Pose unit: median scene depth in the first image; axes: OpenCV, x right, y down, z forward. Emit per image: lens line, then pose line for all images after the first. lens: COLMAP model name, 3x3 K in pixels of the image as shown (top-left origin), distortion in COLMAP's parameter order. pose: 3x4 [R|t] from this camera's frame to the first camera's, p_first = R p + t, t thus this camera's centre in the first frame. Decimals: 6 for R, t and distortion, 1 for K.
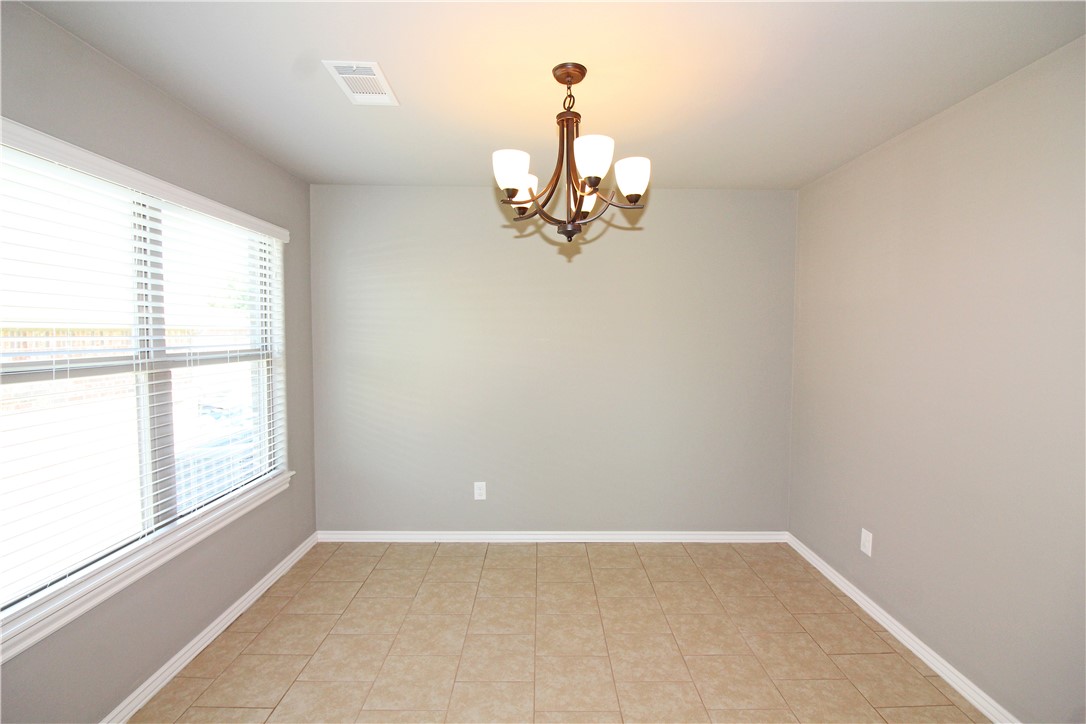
lens RADIAL K [[499.8, 0, 546.5], [0, 499.8, 356.8], [0, 0, 1]] dist [-0.001299, -0.014154]
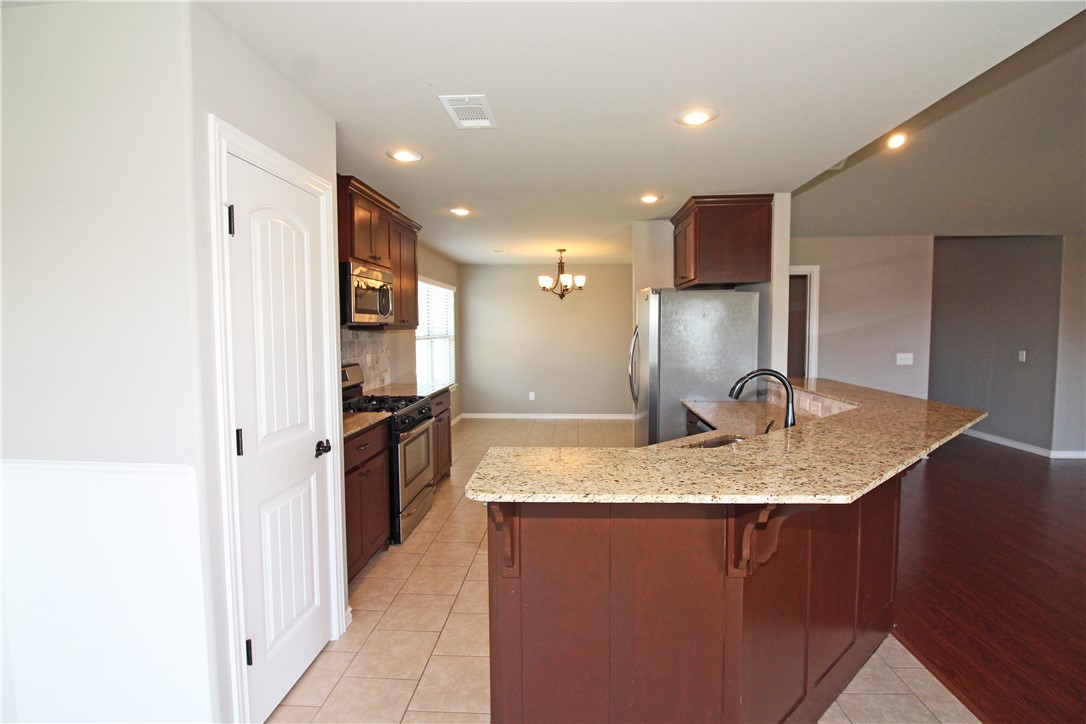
lens RADIAL K [[499.8, 0, 546.5], [0, 499.8, 356.8], [0, 0, 1]] dist [-0.001299, -0.014154]
pose [[0.997535, -0.007025, -0.069820, 0.110844], [0.008297, 0.999805, 0.017943, 0.057633], [0.069680, -0.018478, 0.997398, -1.489976]]
